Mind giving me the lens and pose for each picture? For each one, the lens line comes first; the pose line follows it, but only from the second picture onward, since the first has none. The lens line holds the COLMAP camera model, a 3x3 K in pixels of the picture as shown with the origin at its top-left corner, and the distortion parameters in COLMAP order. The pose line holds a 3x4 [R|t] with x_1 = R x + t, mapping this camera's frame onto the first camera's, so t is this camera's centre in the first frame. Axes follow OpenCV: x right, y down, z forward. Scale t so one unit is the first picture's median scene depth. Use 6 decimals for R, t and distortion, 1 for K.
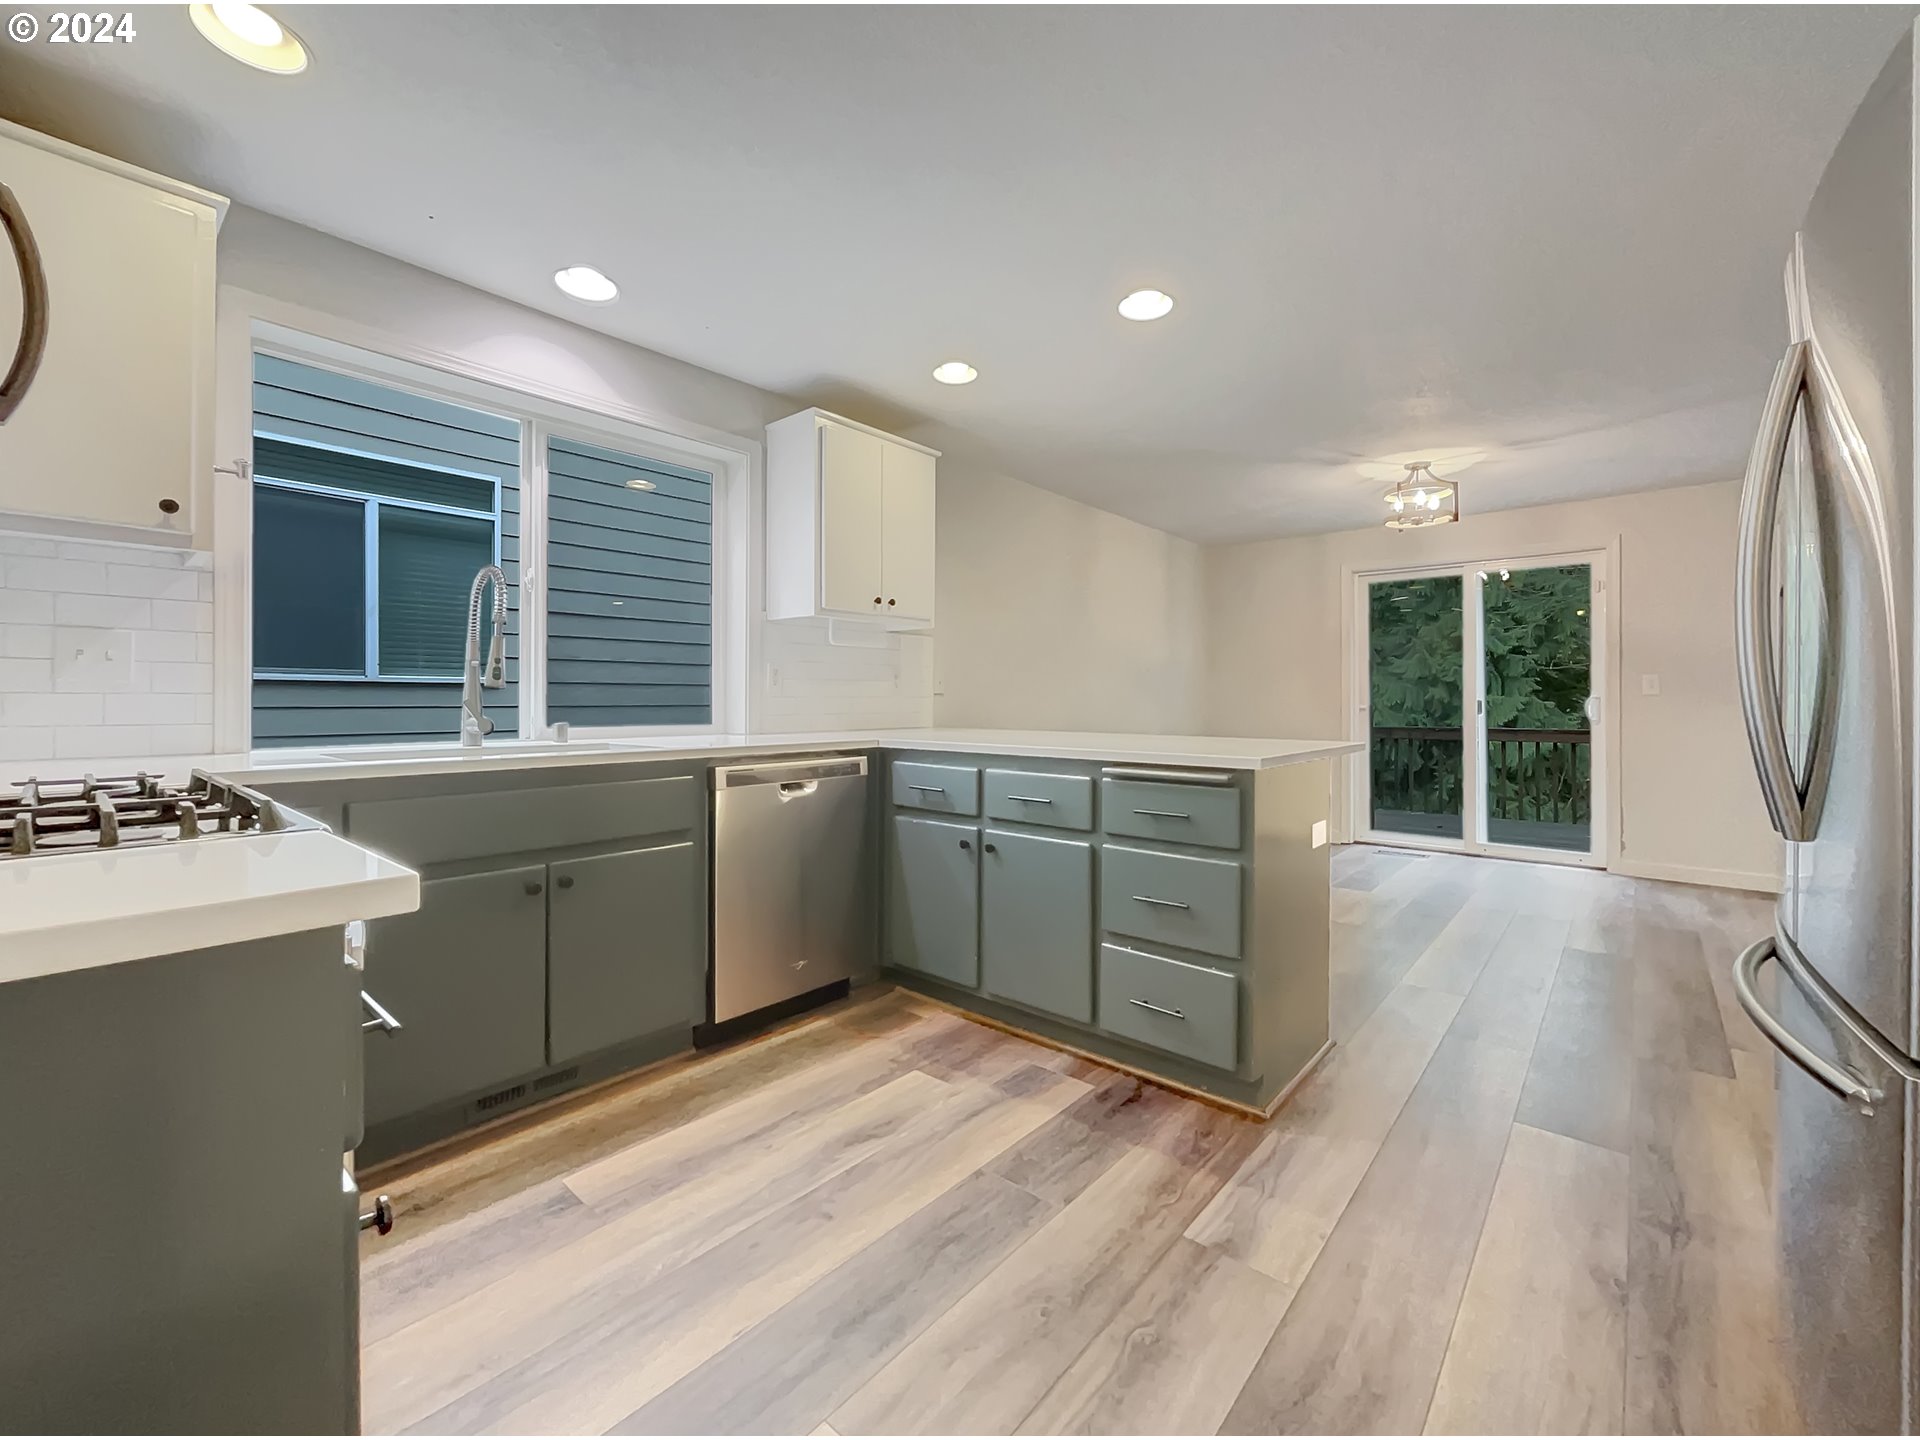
lens RADIAL K [[781.6, 0, 957.2], [0, 781.6, 714.0], [0, 0, 1]] dist [-0.000419, 0.000134]
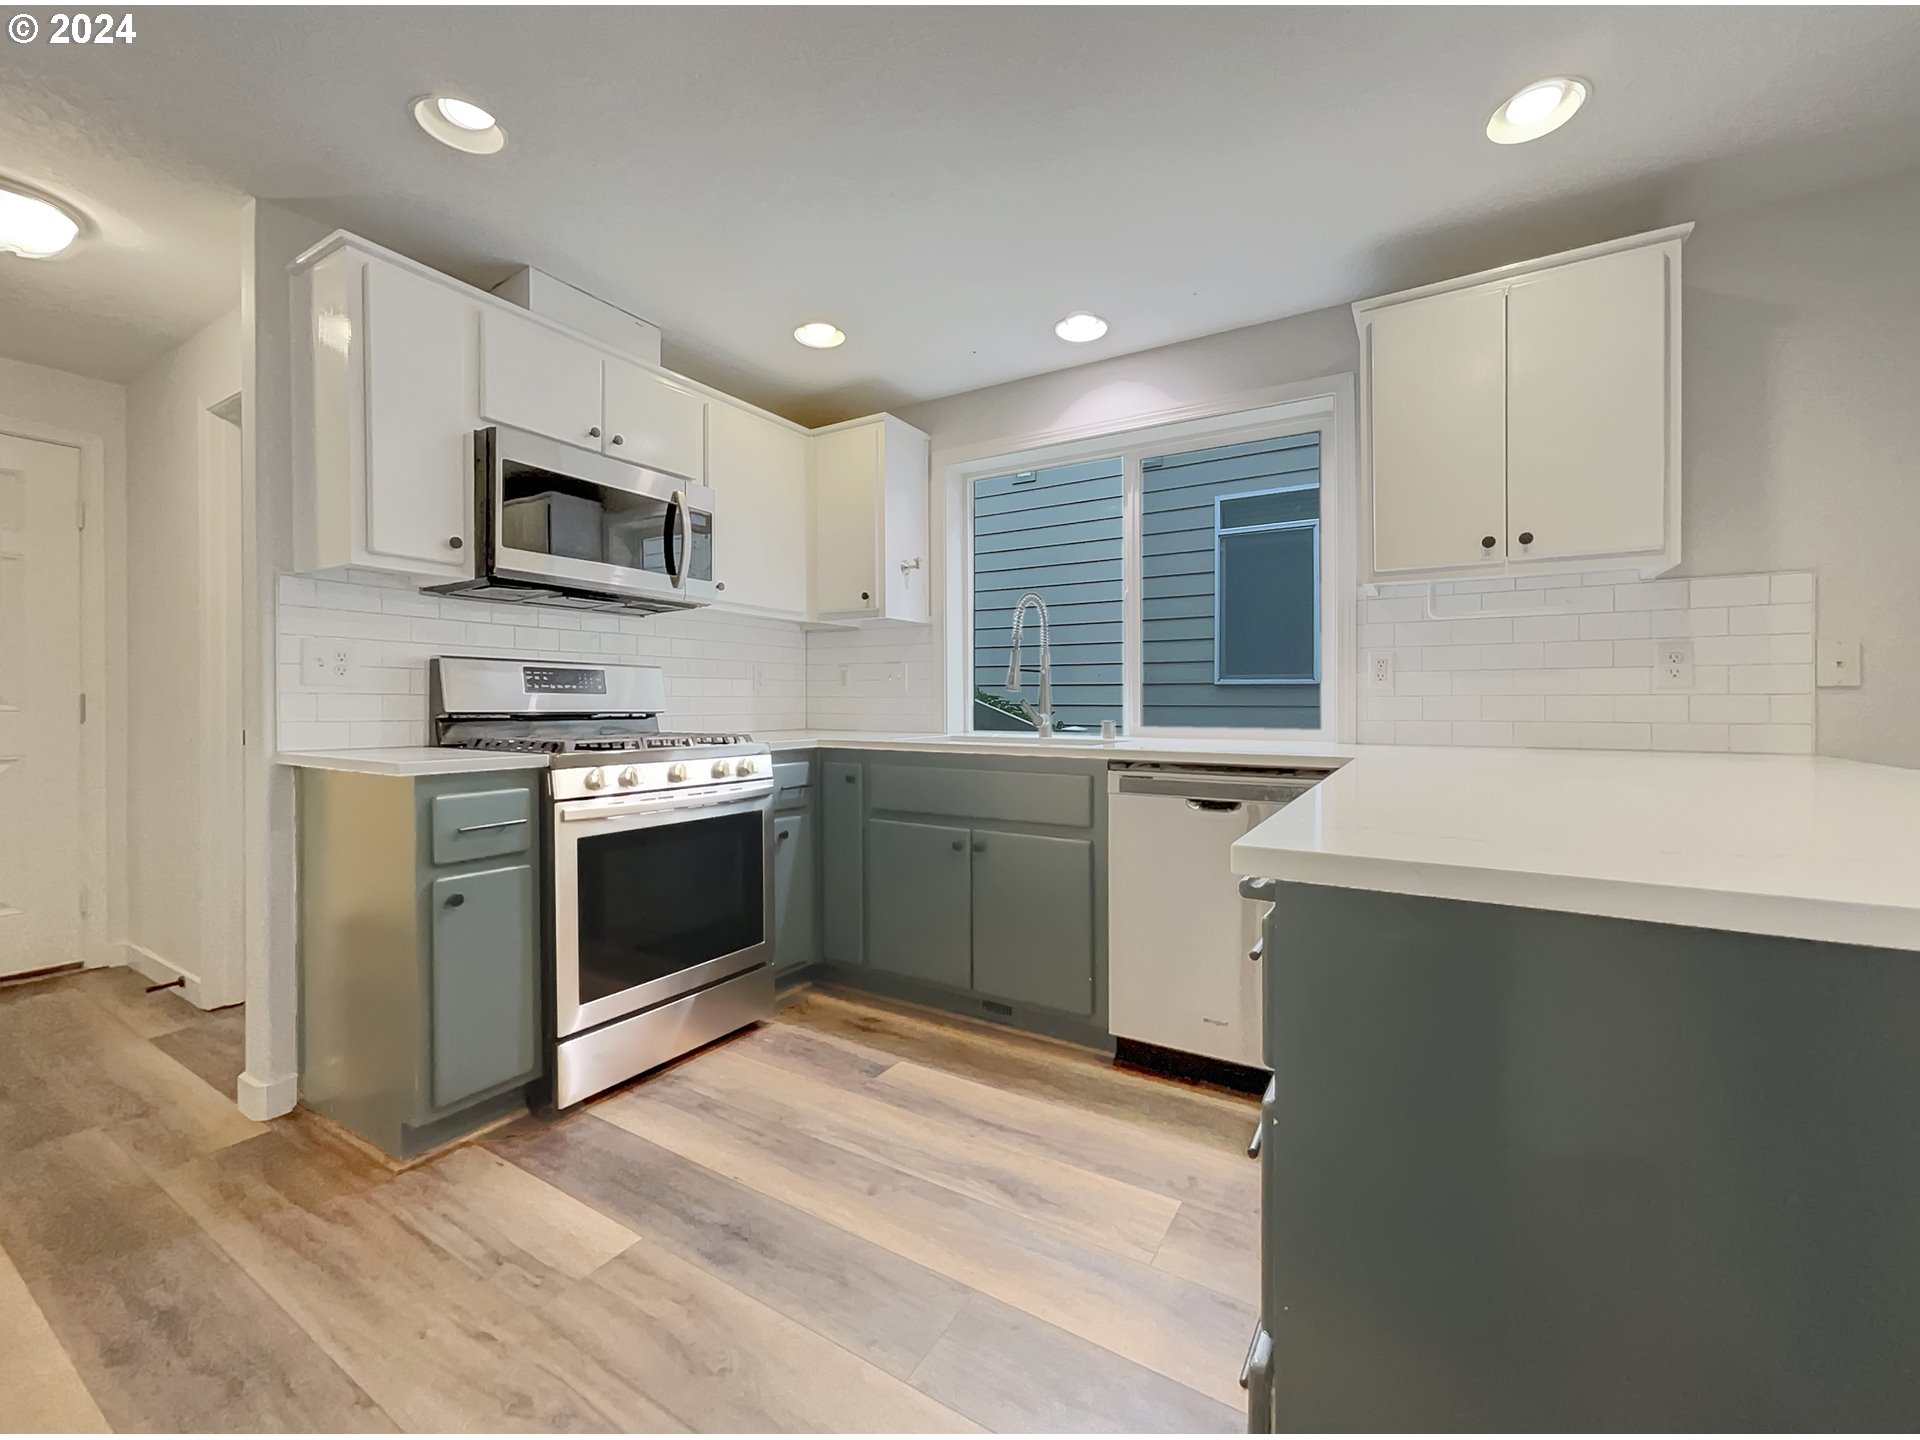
lens RADIAL K [[784.1, 0, 960.0], [0, 784.1, 720.0], [0, 0, 1]] dist [-0.032997, 0.000076]
pose [[0.168102, 0.022534, -0.985512, 0.603652], [-0.014169, 0.999691, 0.020442, -0.010958], [0.985668, 0.010527, 0.168369, 0.648893]]
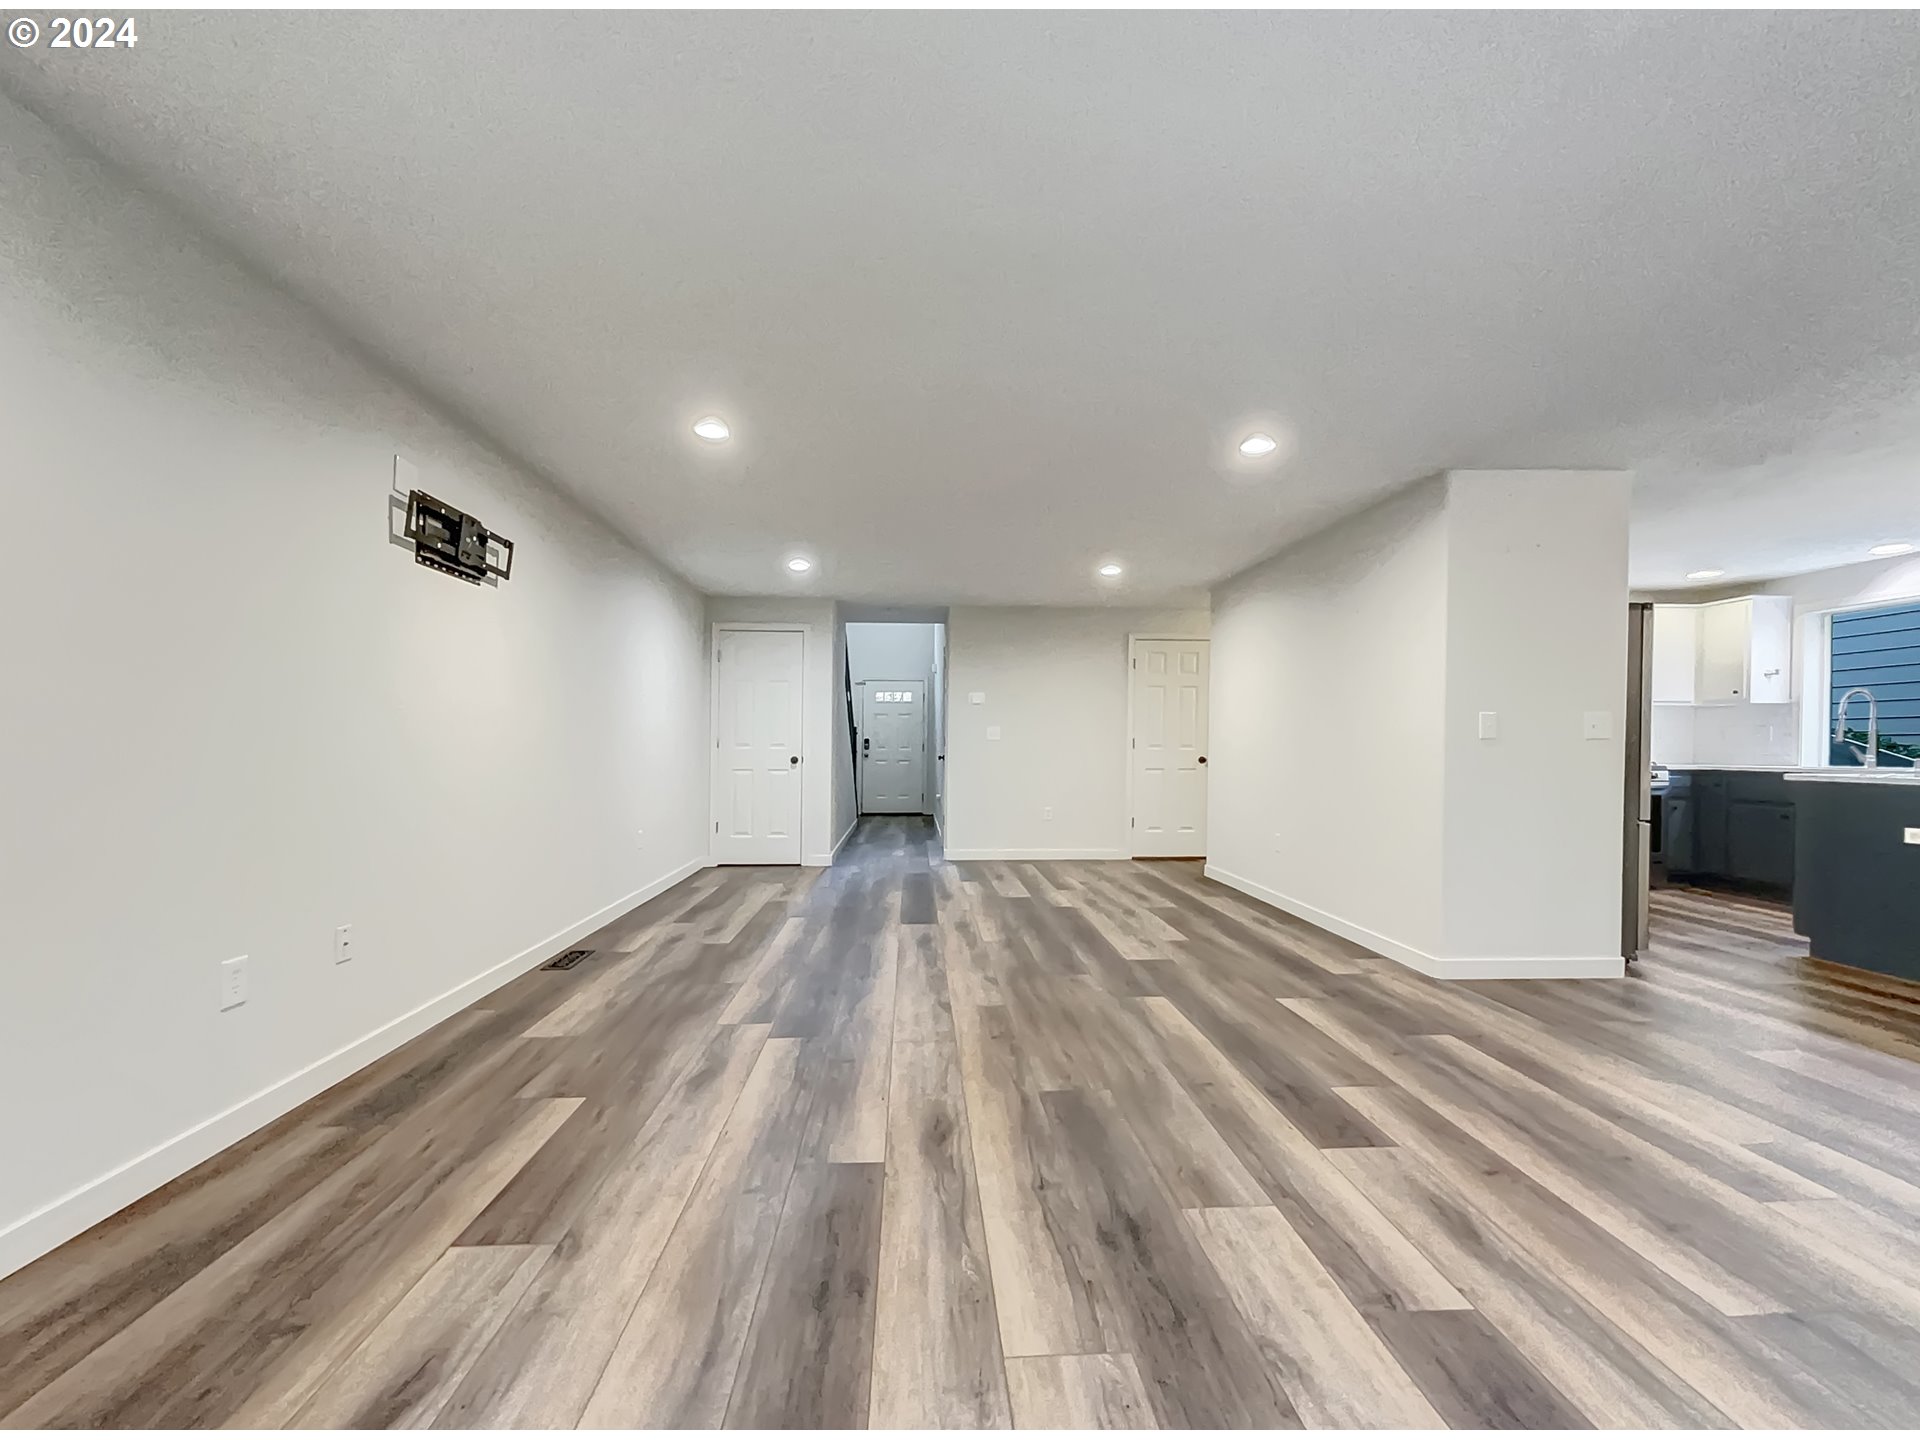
lens RADIAL K [[825.8, 0, 953.6], [0, 825.8, 754.2], [0, 0, 1]] dist [-0.002468, 0.000162]
pose [[-0.728739, 0.004408, -0.684778, 2.878167], [-0.012402, 0.999730, 0.019635, -0.014848], [0.684679, 0.022801, -0.728488, 0.920605]]
